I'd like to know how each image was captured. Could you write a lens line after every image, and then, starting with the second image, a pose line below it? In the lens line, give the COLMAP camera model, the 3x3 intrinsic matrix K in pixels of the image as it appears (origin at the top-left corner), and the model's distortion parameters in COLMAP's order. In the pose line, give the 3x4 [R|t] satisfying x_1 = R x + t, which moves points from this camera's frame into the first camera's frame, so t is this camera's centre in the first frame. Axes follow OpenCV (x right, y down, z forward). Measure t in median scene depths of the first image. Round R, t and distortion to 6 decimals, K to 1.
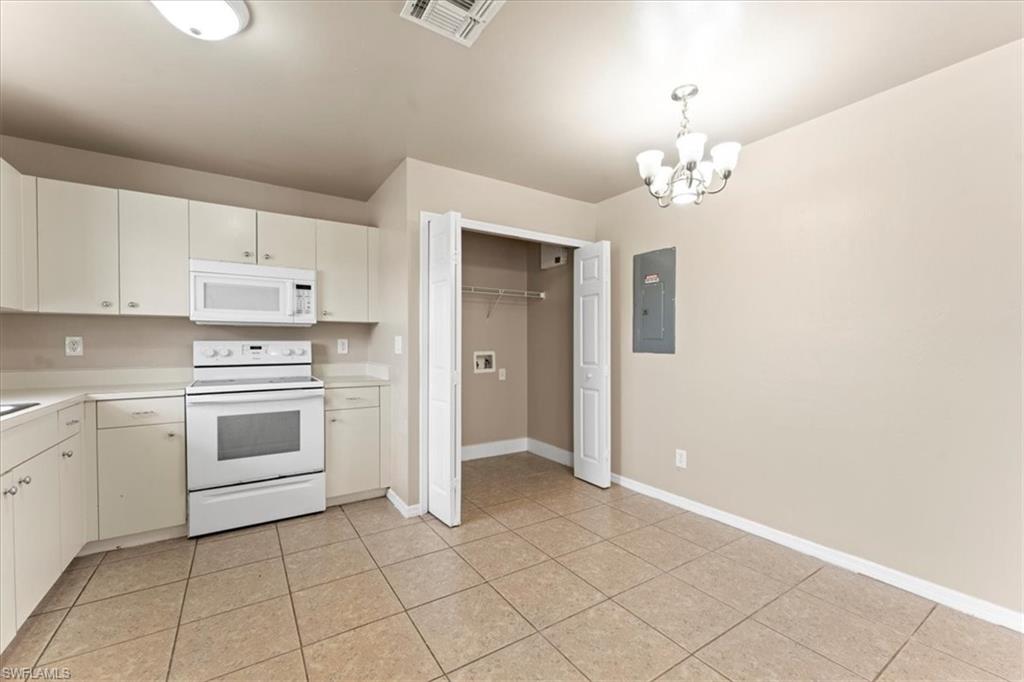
lens RADIAL K [[419.0, 0, 516.0], [0, 419.0, 348.4], [0, 0, 1]] dist [-0.001873, -0.001973]
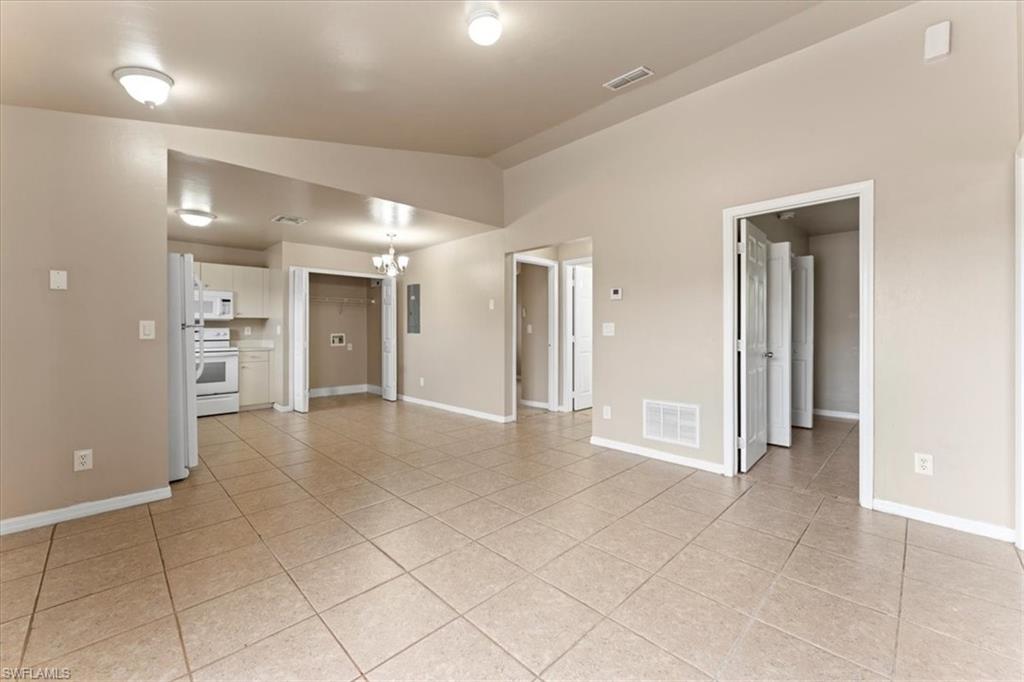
lens RADIAL K [[419.0, 0, 515.4], [0, 419.0, 328.3], [0, 0, 1]] dist [-0.001873, -0.001973]
pose [[0.982074, -0.003601, 0.188459, 0.461529], [0.005826, 0.999920, -0.011253, 0.013505], [-0.188403, 0.012149, 0.982017, -1.202577]]
